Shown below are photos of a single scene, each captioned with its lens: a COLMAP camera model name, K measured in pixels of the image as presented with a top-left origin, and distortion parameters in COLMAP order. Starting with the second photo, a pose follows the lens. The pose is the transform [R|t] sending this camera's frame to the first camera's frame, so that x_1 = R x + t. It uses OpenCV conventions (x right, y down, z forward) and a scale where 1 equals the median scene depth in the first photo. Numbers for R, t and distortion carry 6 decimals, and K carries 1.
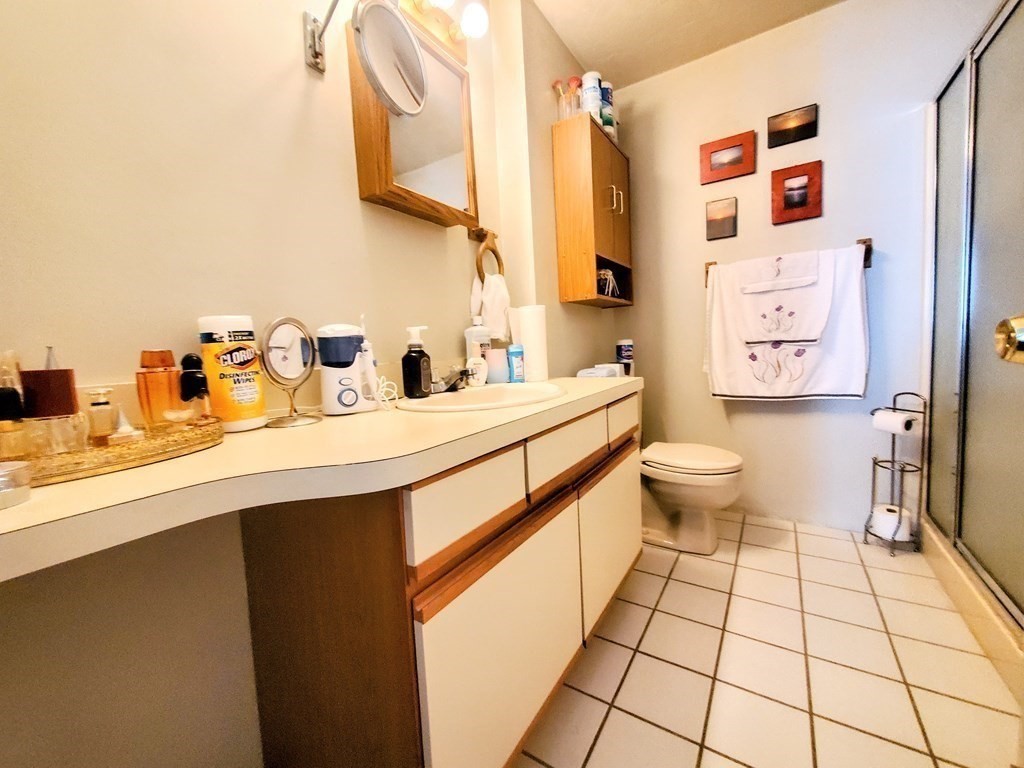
lens RADIAL K [[405.8, 0, 518.4], [0, 405.8, 380.7], [0, 0, 1]] dist [-0.003555, -0.001316]
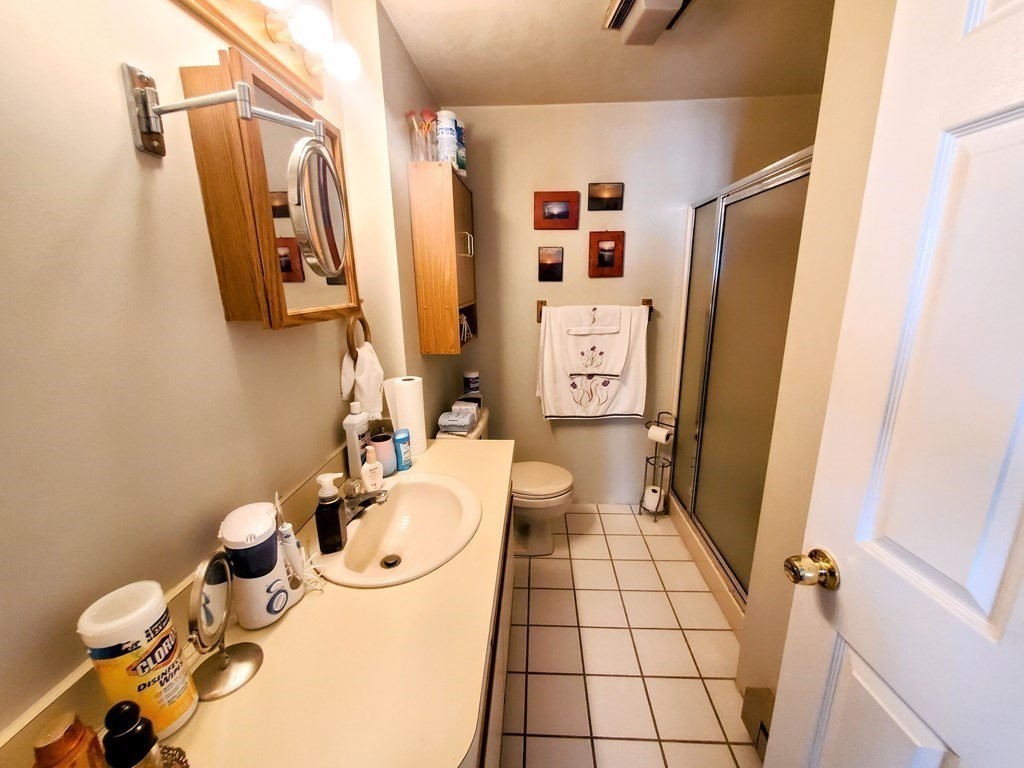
lens RADIAL K [[405.8, 0, 518.9], [0, 405.8, 381.7], [0, 0, 1]] dist [-0.003555, -0.001316]
pose [[0.864051, -0.081187, 0.496815, -0.188909], [0.007070, 0.988769, 0.149285, -0.276576], [-0.503355, -0.125477, 0.854921, 0.038483]]
